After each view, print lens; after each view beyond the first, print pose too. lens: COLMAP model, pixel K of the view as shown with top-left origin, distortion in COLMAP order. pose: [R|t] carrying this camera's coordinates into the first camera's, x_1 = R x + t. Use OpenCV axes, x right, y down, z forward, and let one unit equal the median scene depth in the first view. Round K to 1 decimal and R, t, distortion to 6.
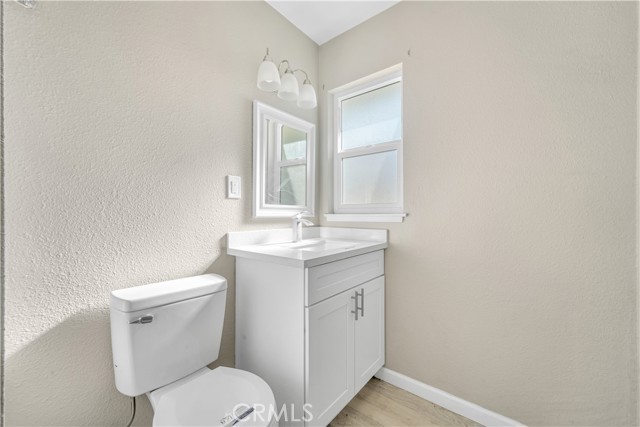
lens RADIAL K [[260.9, 0, 320.6], [0, 260.9, 212.8], [0, 0, 1]] dist [0.015846, 0.000229]
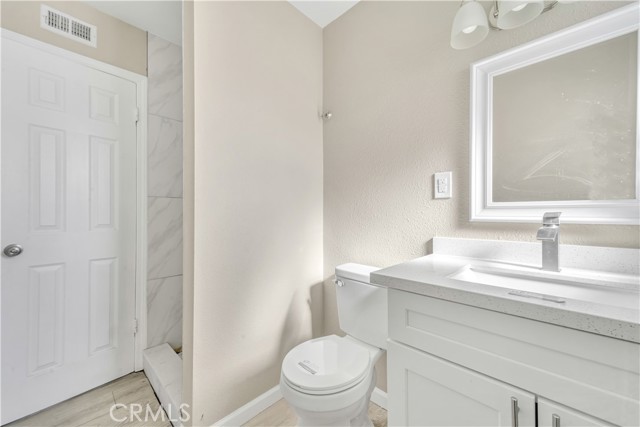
lens RADIAL K [[260.9, 0, 320.9], [0, 260.9, 212.8], [0, 0, 1]] dist [0.015846, 0.000229]
pose [[-0.119062, 0.000414, -0.992887, 0.560526], [0.004420, 0.999990, -0.000113, -0.007848], [0.992877, -0.004402, -0.119063, 0.673017]]
